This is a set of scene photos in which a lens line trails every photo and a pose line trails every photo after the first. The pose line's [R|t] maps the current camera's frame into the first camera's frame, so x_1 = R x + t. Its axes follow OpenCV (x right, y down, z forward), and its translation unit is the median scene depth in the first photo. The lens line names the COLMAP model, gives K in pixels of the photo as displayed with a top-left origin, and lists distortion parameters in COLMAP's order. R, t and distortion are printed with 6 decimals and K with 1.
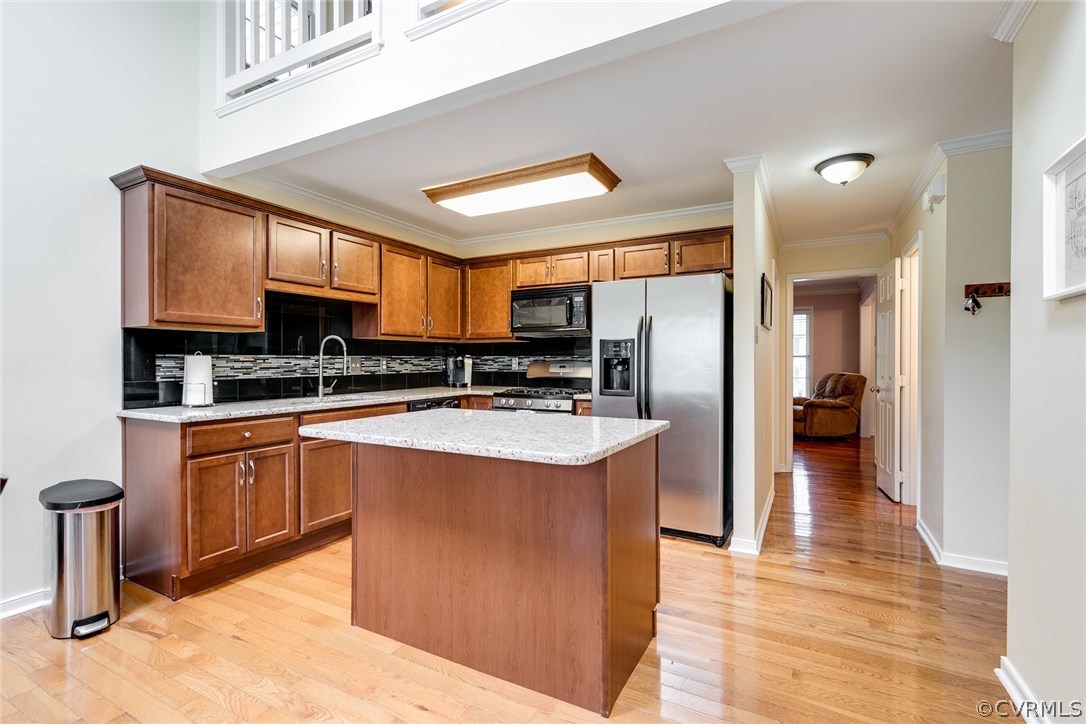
lens RADIAL K [[500.4, 0, 542.0], [0, 500.4, 361.4], [0, 0, 1]] dist [0.011859, -0.002677]
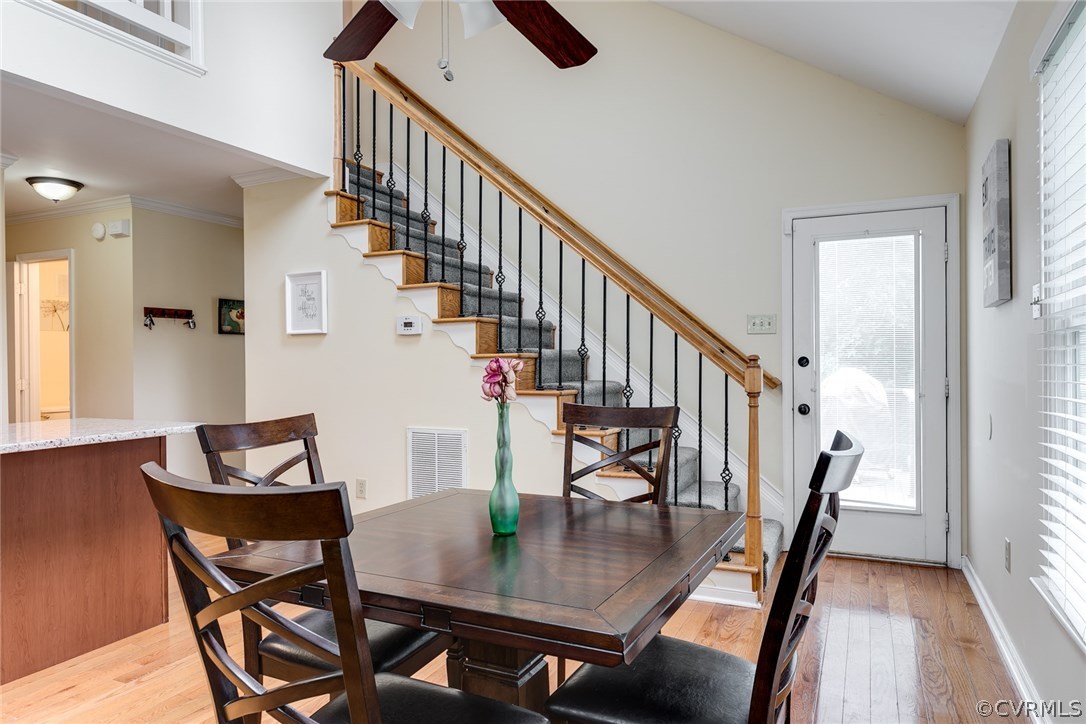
lens RADIAL K [[707.1, 0, 547.0], [0, 707.1, 364.4], [0, 0, 1]] dist [0.008394, -0.001981]
pose [[-0.053271, -0.006631, 0.998558, -1.113943], [0.011727, 0.999905, 0.007266, -0.000143], [-0.998511, 0.012097, -0.053188, 0.033583]]
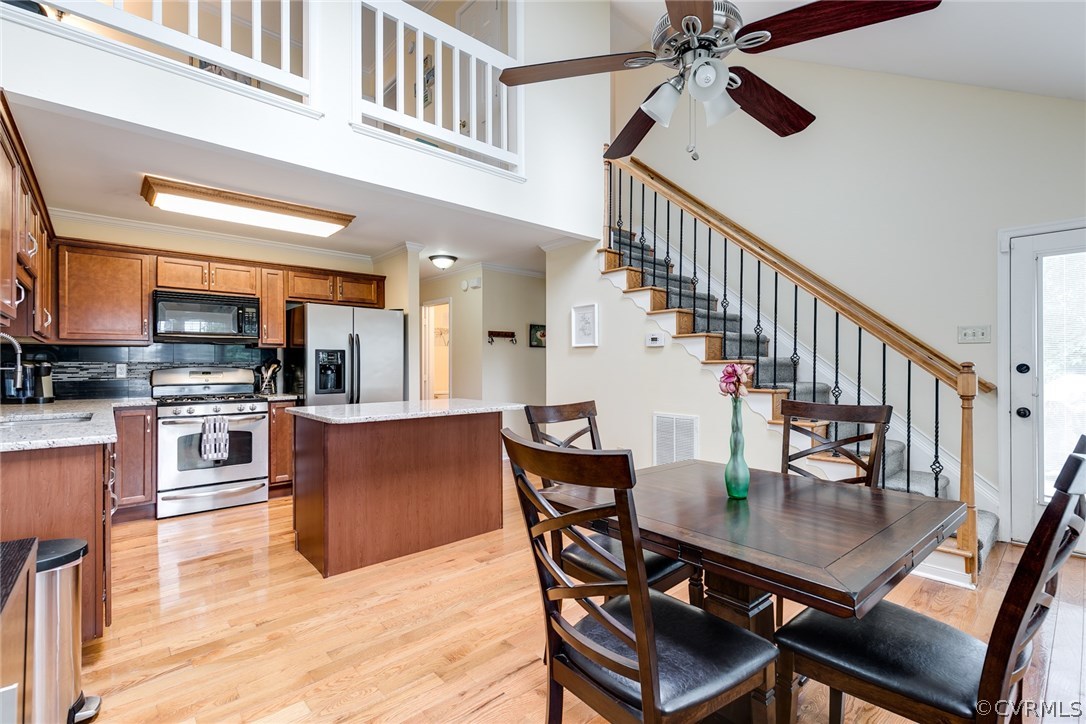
lens RADIAL K [[500.4, 0, 539.6], [0, 500.4, 365.8], [0, 0, 1]] dist [0.011859, -0.002677]
pose [[0.345450, -0.001891, 0.938435, -1.115008], [0.005157, 0.999987, 0.000117, -0.000703], [-0.938423, 0.004799, 0.345455, 0.052579]]
